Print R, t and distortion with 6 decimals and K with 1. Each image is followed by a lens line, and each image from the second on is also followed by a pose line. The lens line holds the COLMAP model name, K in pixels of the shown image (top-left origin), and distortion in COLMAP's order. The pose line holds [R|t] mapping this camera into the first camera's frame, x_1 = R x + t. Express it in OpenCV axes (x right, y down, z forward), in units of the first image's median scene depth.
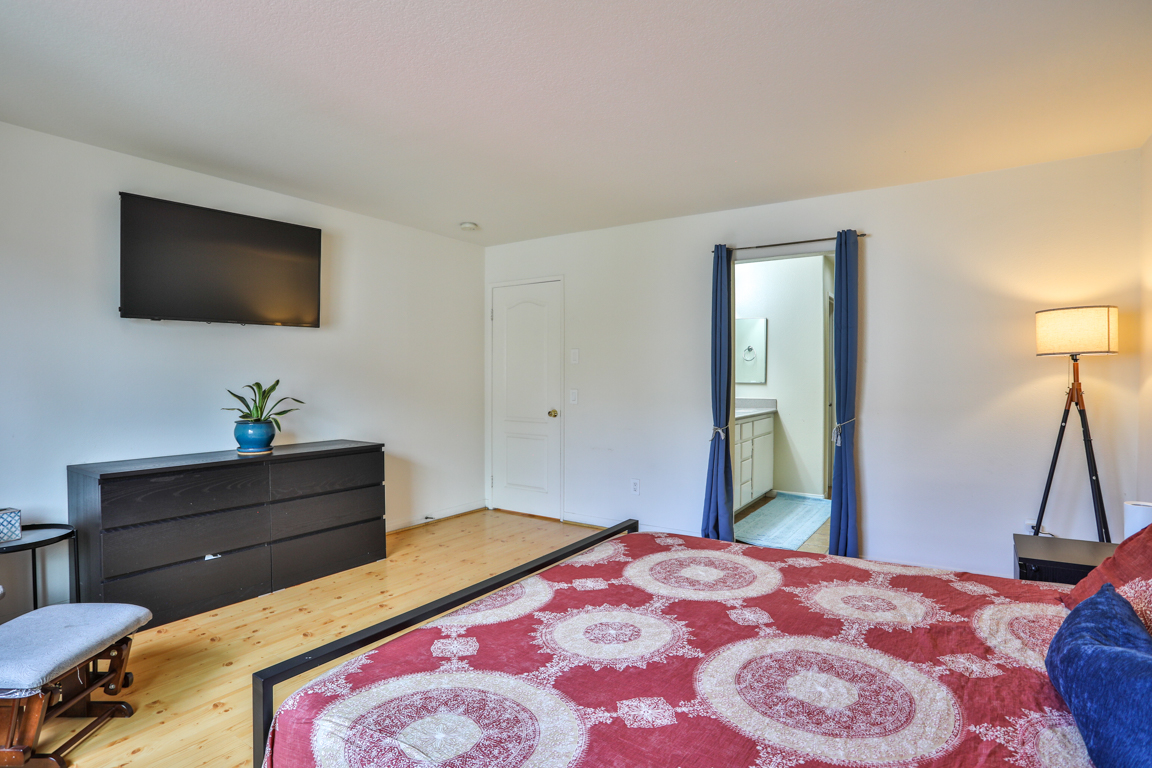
lens RADIAL K [[595.0, 0, 570.5], [0, 595.0, 380.3], [0, 0, 1]] dist [-0.074777, 0.030379]
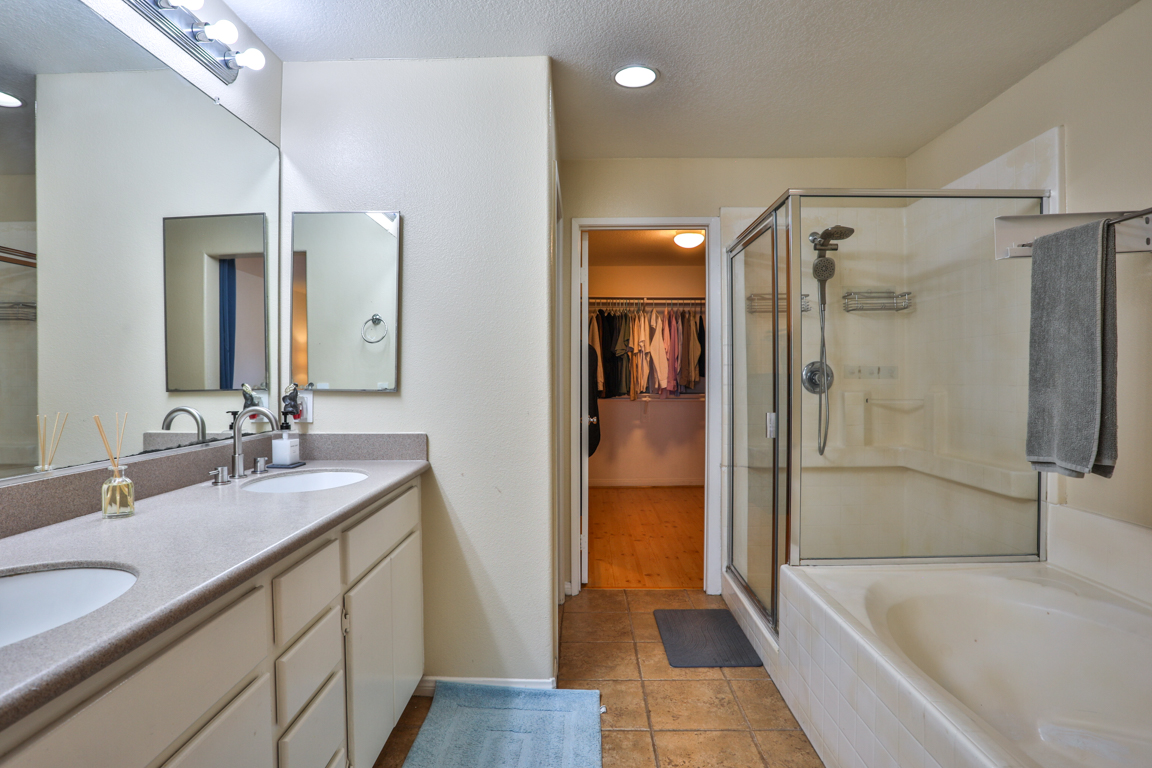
lens RADIAL K [[595.0, 0, 570.5], [0, 595.0, 380.3], [0, 0, 1]] dist [-0.074777, 0.030379]
pose [[0.842370, -0.011483, 0.538777, 0.227662], [0.011235, 0.999930, 0.003745, -0.001531], [-0.538783, 0.002898, 0.842440, 0.646775]]
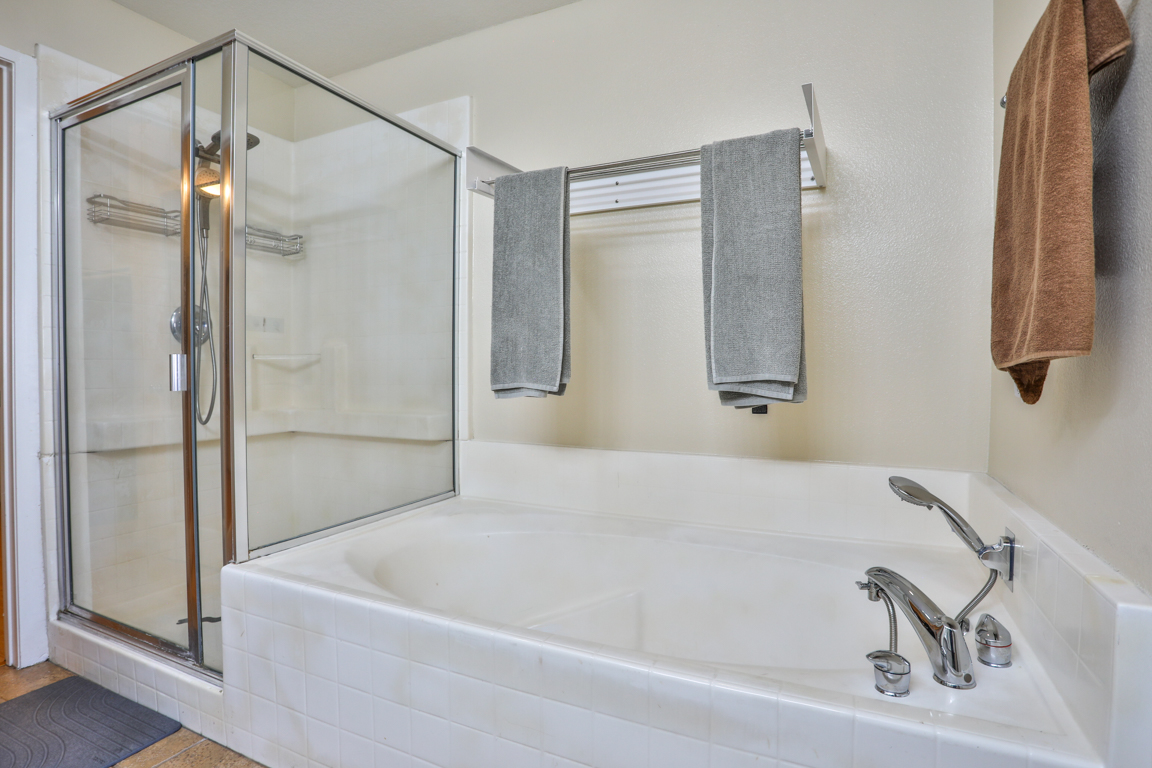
lens RADIAL K [[595.0, 0, 570.5], [0, 595.0, 380.3], [0, 0, 1]] dist [-0.074777, 0.030379]
pose [[-0.138984, -0.019667, 0.990099, 0.265271], [0.006955, 0.999759, 0.020835, 0.030595], [-0.990270, 0.009782, -0.138814, 0.764958]]
